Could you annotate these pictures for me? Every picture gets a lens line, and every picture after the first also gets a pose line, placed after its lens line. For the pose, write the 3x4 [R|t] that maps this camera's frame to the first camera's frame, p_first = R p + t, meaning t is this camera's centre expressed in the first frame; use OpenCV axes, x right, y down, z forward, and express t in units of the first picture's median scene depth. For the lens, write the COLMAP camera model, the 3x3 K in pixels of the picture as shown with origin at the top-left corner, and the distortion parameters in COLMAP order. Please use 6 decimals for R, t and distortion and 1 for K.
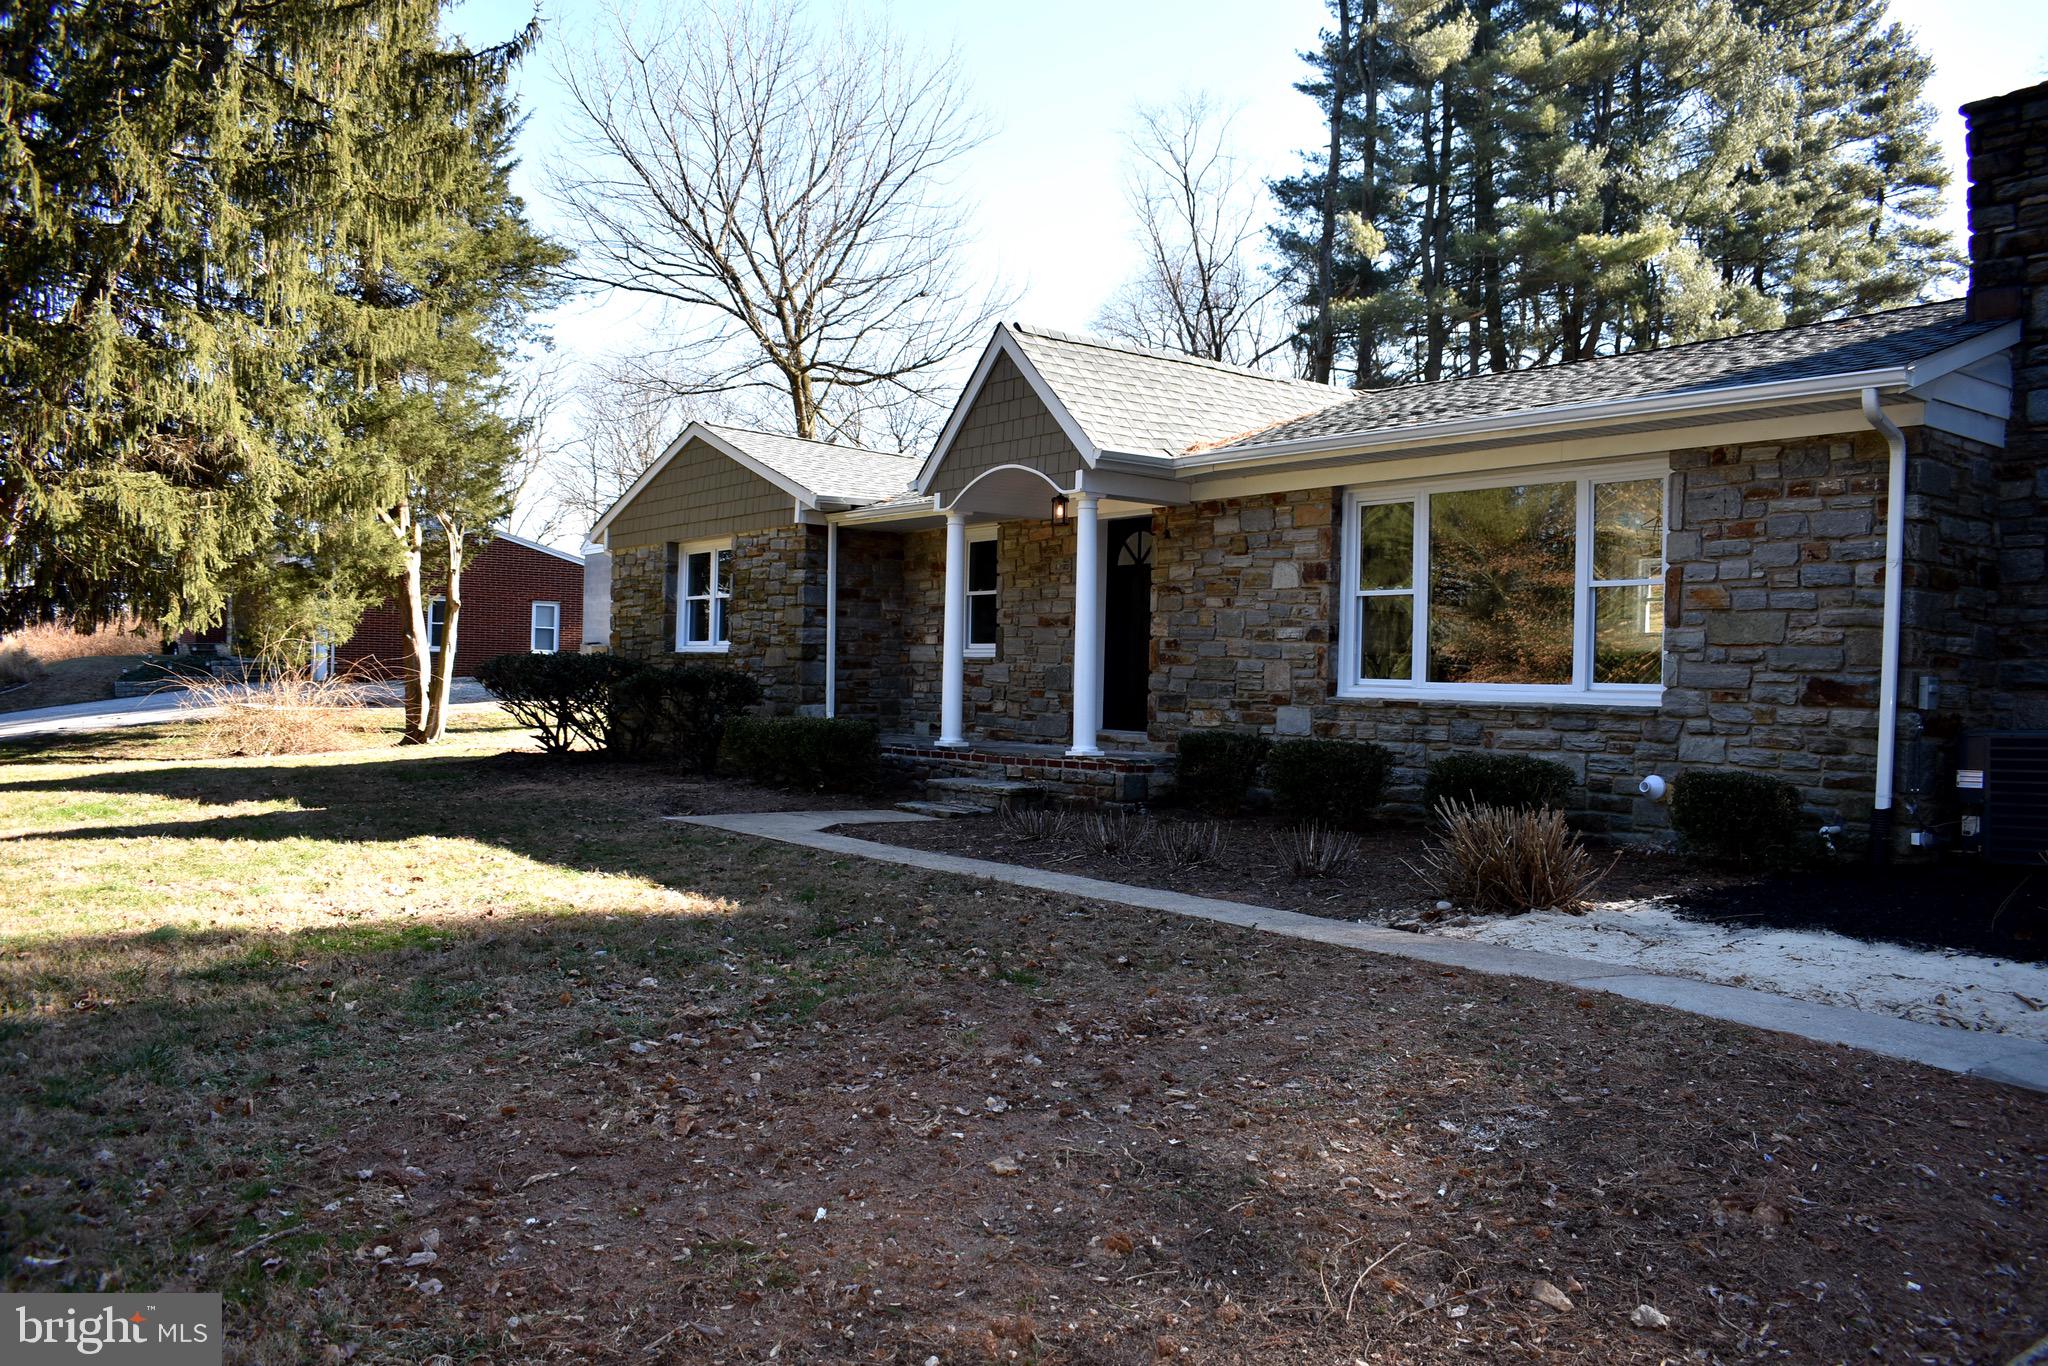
lens RADIAL K [[1603.1, 0, 1036.1], [0, 1603.1, 693.4], [0, 0, 1]] dist [-0.095096, 0.016032]
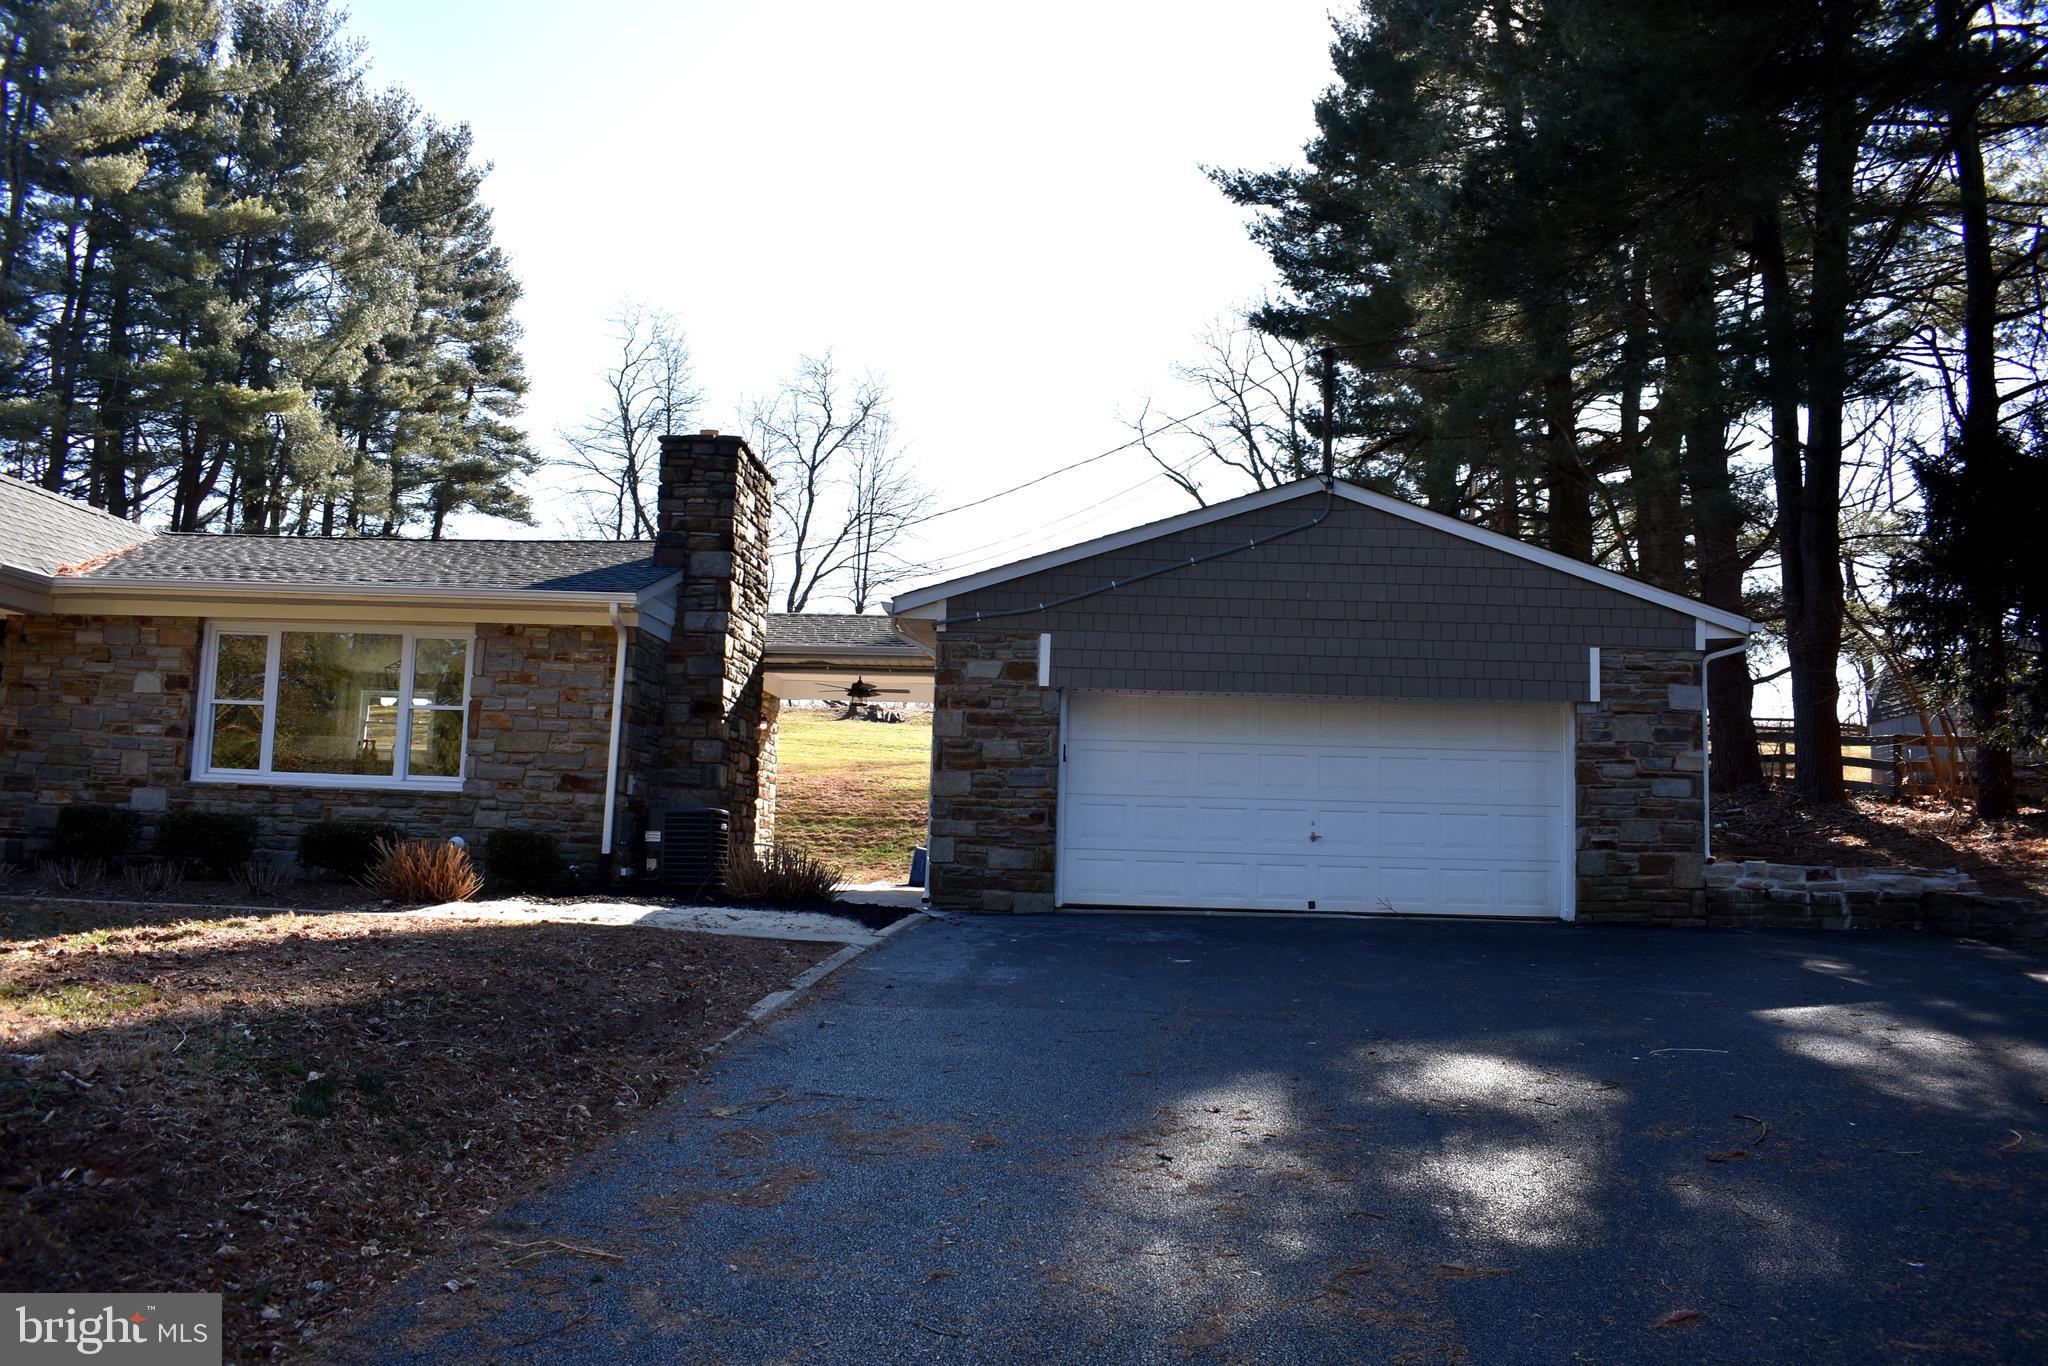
lens RADIAL K [[1603.1, 0, 1030.5], [0, 1603.1, 694.9], [0, 0, 1]] dist [-0.095096, 0.016032]
pose [[0.640313, 0.078135, 0.764130, -0.301518], [-0.012464, 0.995739, -0.091374, 0.034762], [-0.768013, 0.048984, 0.638558, -0.276748]]
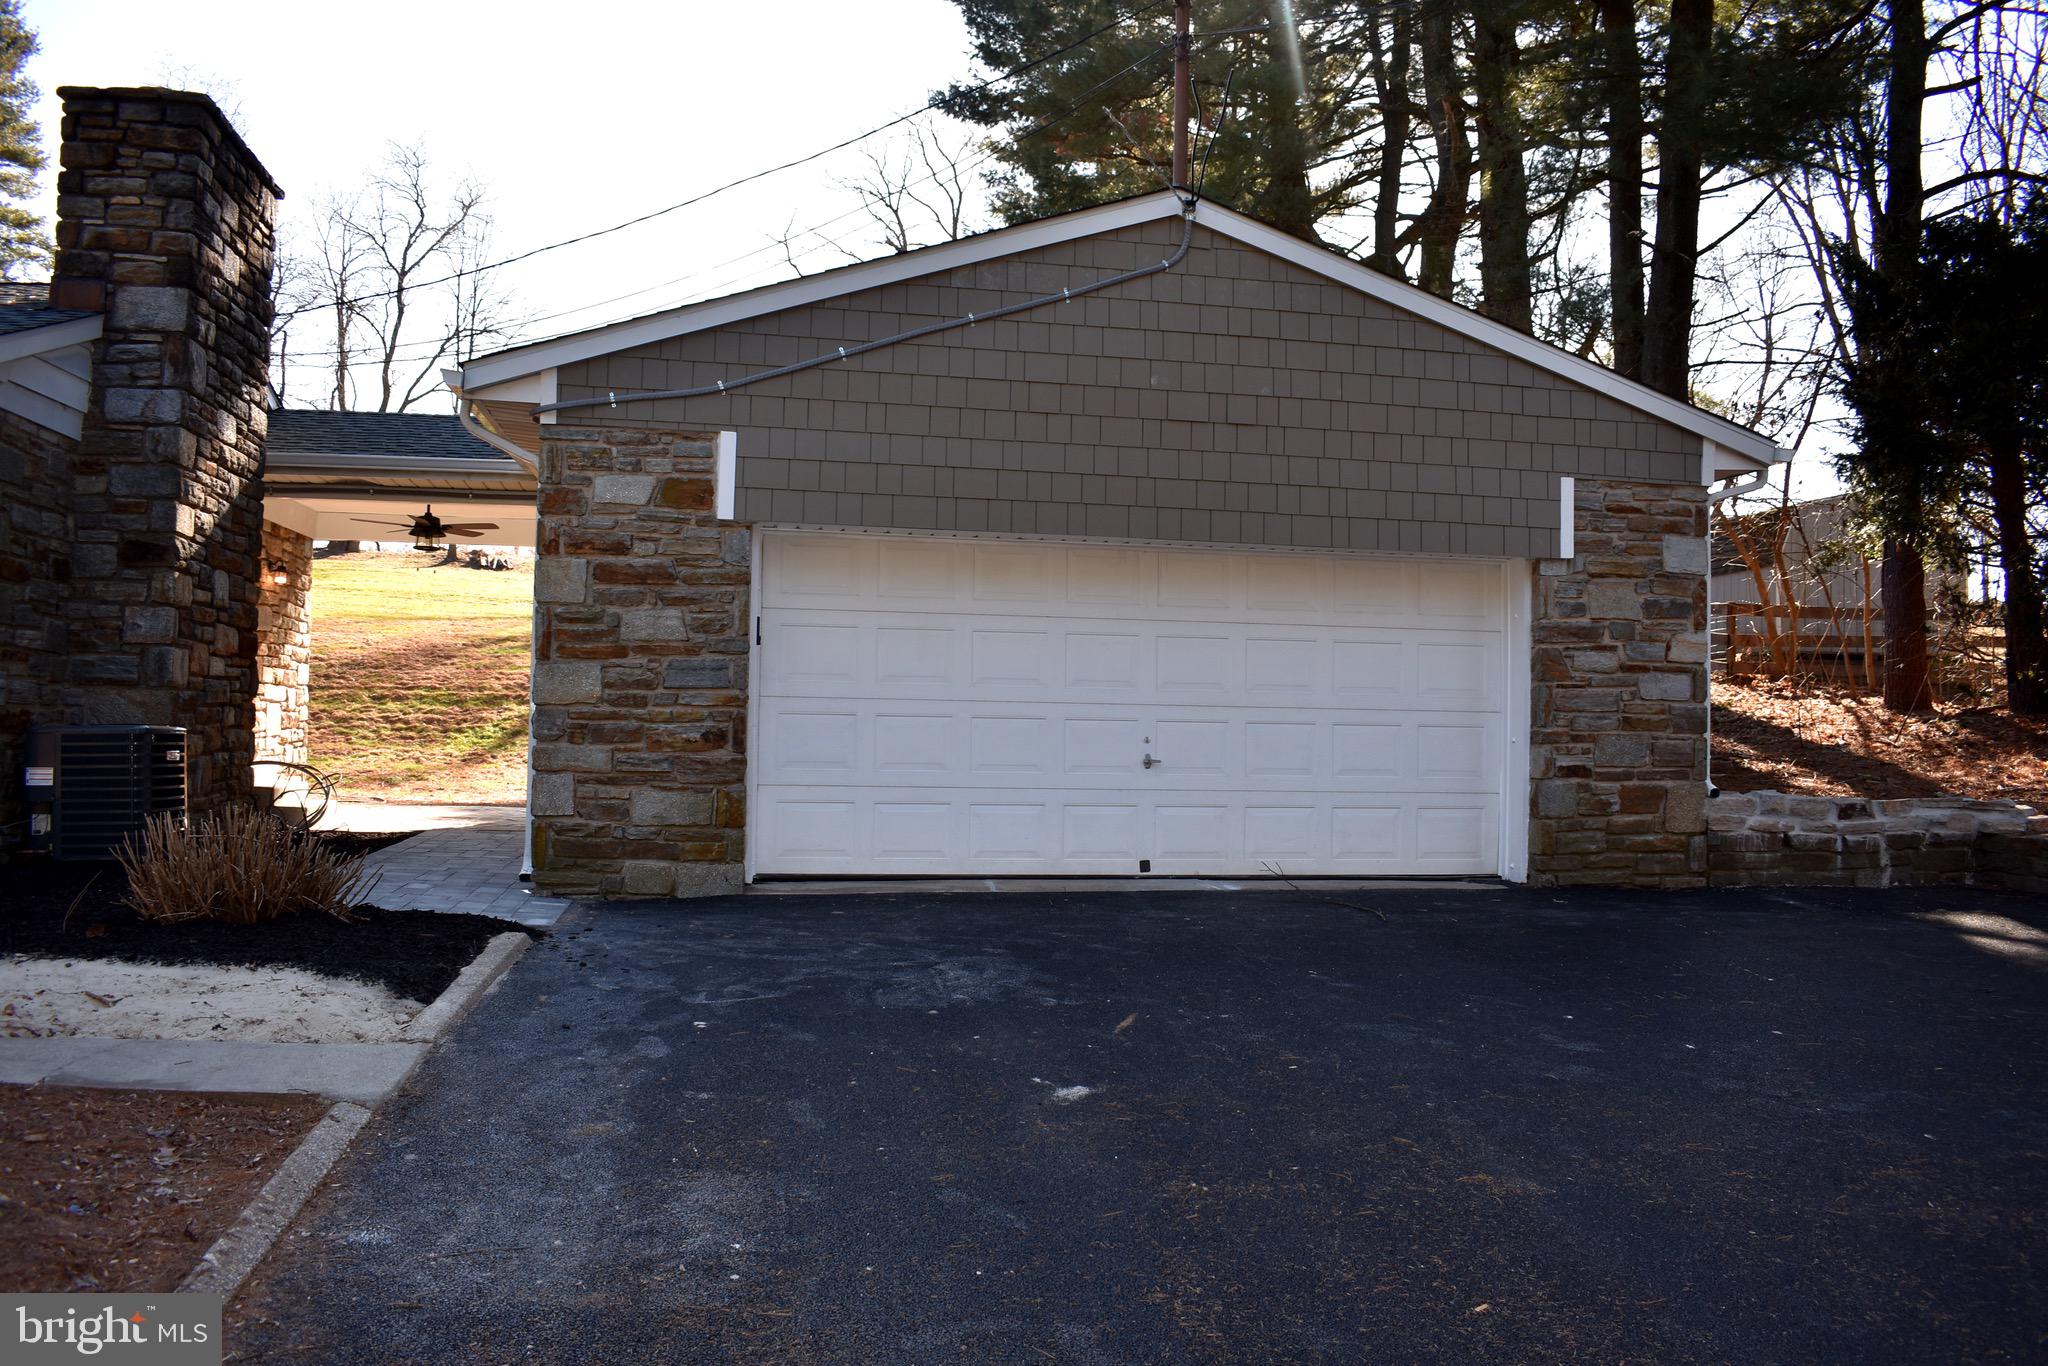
lens RADIAL K [[1603.1, 0, 1034.2], [0, 1603.1, 693.5], [0, 0, 1]] dist [-0.095096, 0.016032]
pose [[0.443644, 0.002644, 0.896199, 0.006533], [-0.005588, 0.999984, -0.000184, -0.000072], [-0.896186, -0.004927, 0.443652, 0.006781]]
